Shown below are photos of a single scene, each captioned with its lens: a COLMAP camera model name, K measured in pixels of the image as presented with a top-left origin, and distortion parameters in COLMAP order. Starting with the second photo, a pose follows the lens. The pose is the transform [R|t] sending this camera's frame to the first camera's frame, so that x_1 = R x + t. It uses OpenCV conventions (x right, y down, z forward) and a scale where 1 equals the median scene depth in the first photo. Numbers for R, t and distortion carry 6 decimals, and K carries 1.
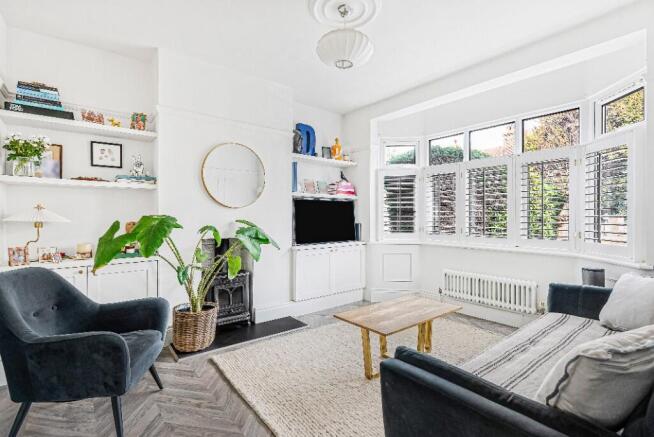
lens RADIAL K [[305.6, 0, 326.1], [0, 305.6, 215.2], [0, 0, 1]] dist [-0.000126, -0.000028]
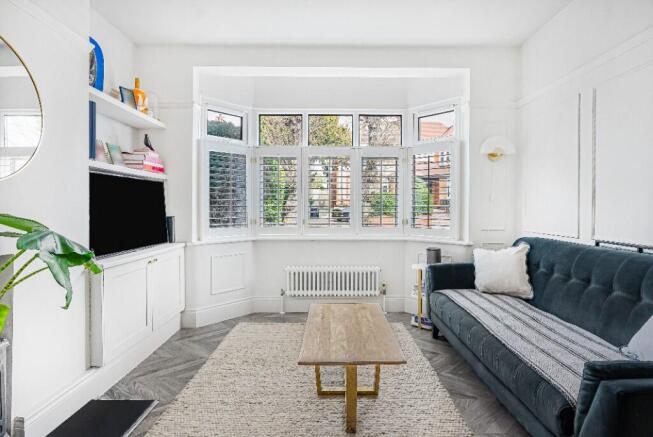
lens RADIAL K [[331.0, 0, 328.0], [0, 331.0, 209.5], [0, 0, 1]] dist [-0.013913, -0.000014]
pose [[0.618745, -0.004479, 0.785579, -0.341894], [-0.006964, 0.999913, 0.011185, 0.002201], [-0.785561, -0.012391, 0.618660, 0.397202]]
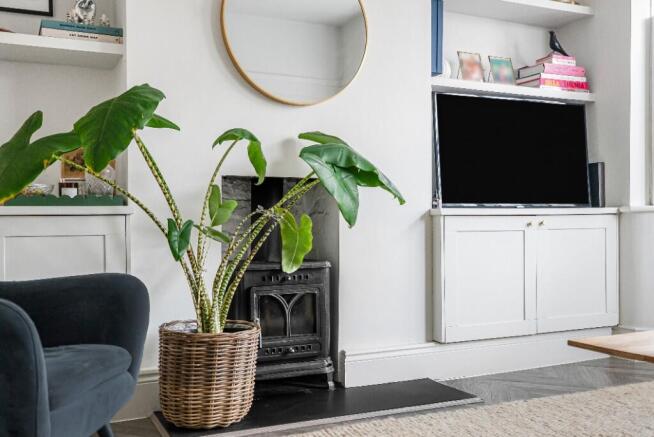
lens RADIAL K [[660.4, 0, 327.0], [0, 660.4, 218.5], [0, 0, 1]] dist [0.005661, 0.016969]
pose [[0.973978, -0.003217, -0.226619, -0.054776], [0.005478, 0.999941, 0.009350, 0.123813], [0.226575, -0.010348, 0.973939, 0.133428]]
